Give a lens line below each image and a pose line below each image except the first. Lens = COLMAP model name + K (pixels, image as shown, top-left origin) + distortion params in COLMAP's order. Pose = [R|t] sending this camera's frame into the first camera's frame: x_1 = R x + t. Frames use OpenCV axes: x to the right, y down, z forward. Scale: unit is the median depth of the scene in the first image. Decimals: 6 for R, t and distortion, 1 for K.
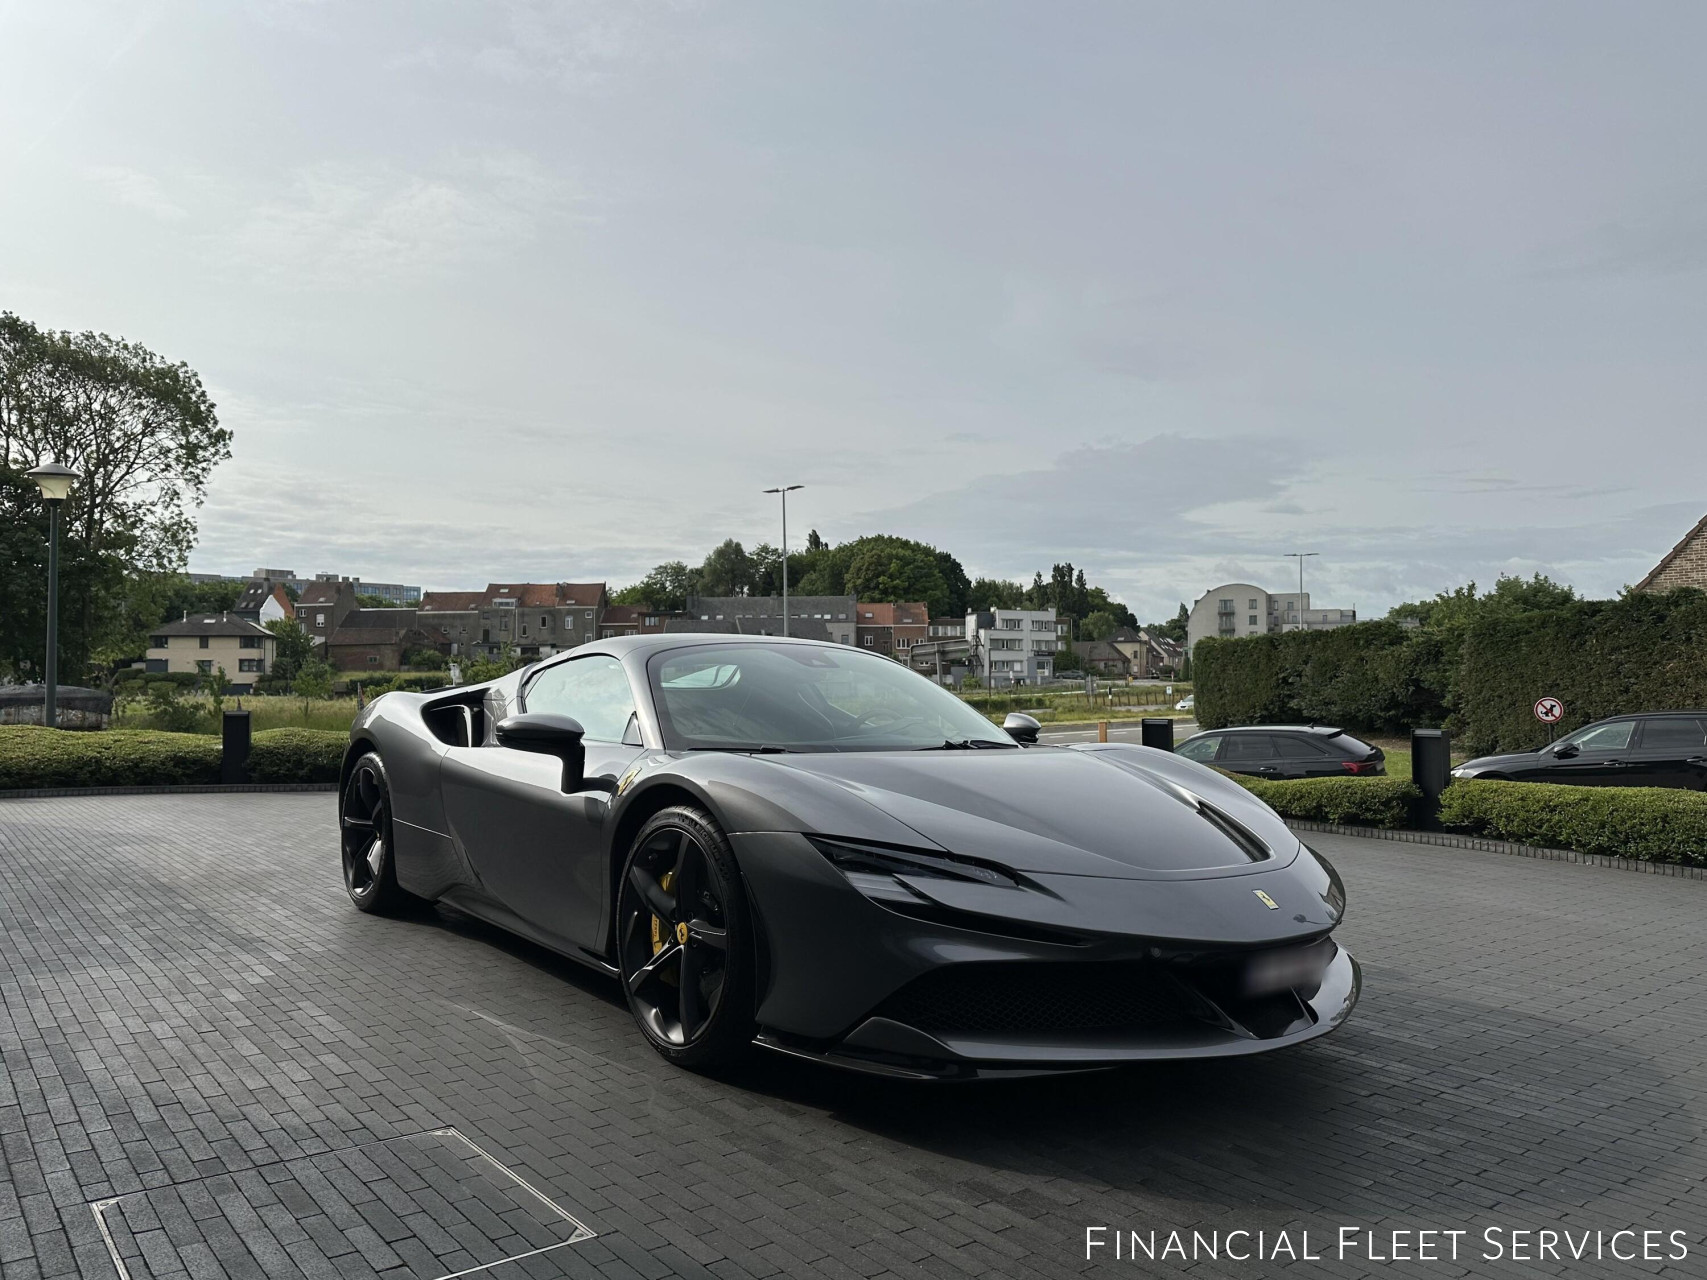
lens RADIAL K [[1444.0, 0, 823.0], [0, 1444.0, 590.9], [0, 0, 1]] dist [0.045968, -0.086830]
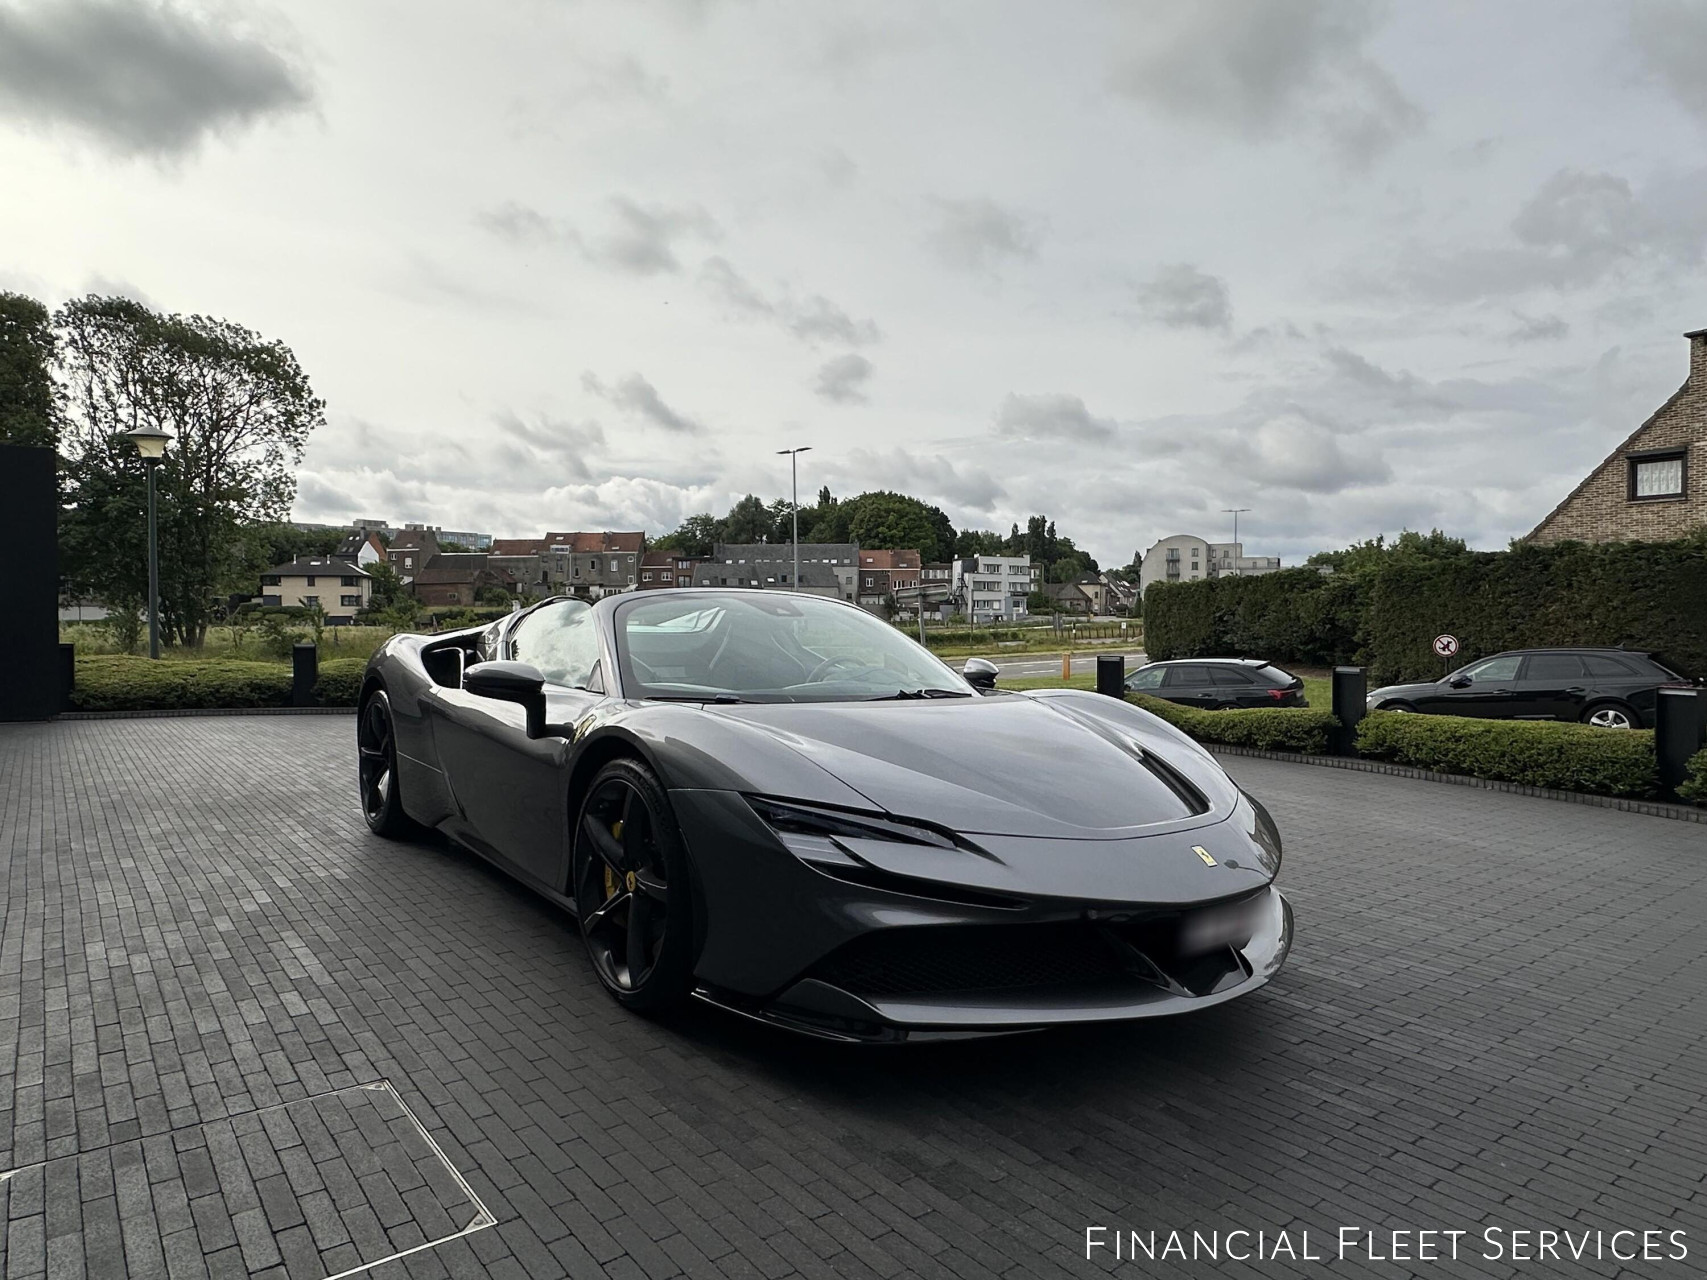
lens RADIAL K [[1187.6, 0, 834.6], [0, 1187.6, 629.9], [0, 0, 1]] dist [-0.019870, 0.028013]
pose [[0.999975, 0.004896, -0.005149, 0.034097], [-0.004487, 0.997055, 0.076562, -0.002947], [0.005508, -0.076537, 0.997052, 0.125817]]
